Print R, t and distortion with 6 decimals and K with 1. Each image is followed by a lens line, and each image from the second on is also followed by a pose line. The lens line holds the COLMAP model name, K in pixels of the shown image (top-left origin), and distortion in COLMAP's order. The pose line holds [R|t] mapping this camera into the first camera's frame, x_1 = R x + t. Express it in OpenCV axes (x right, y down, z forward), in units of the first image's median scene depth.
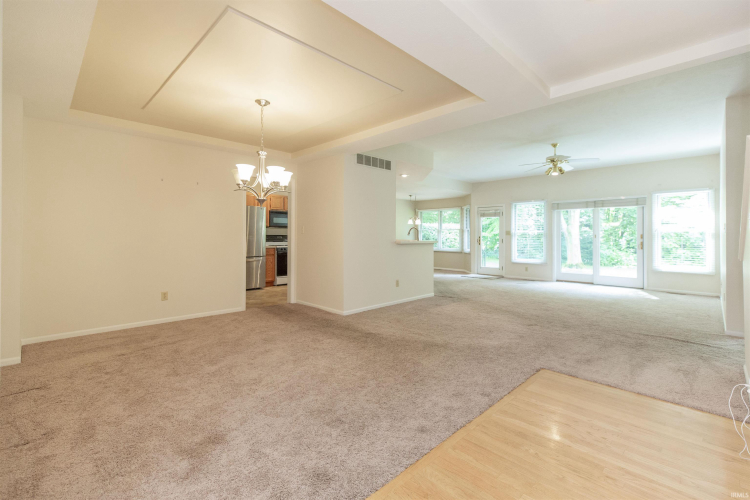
lens RADIAL K [[338.6, 0, 374.8], [0, 338.6, 243.1], [0, 0, 1]] dist [-0.002719, -0.000415]
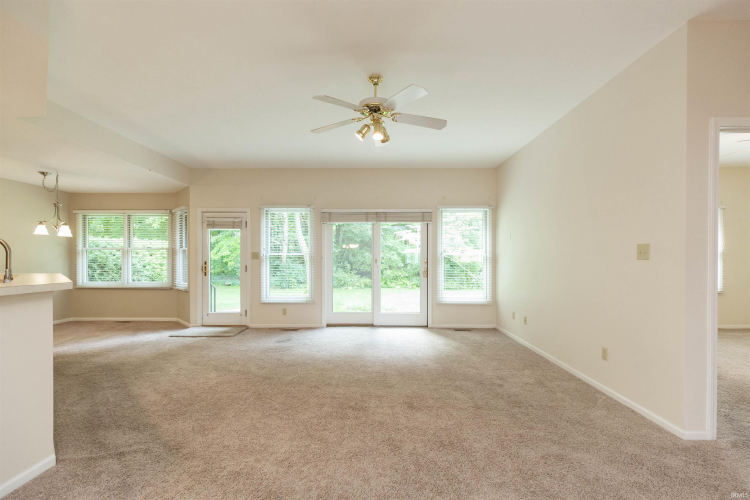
lens RADIAL K [[338.6, 0, 380.9], [0, 338.6, 257.0], [0, 0, 1]] dist [-0.002719, -0.000415]
pose [[0.703173, 0.000851, 0.711018, 0.109187], [0.015141, 0.999755, -0.016170, -0.013284], [-0.710857, 0.022135, 0.702988, 0.380805]]
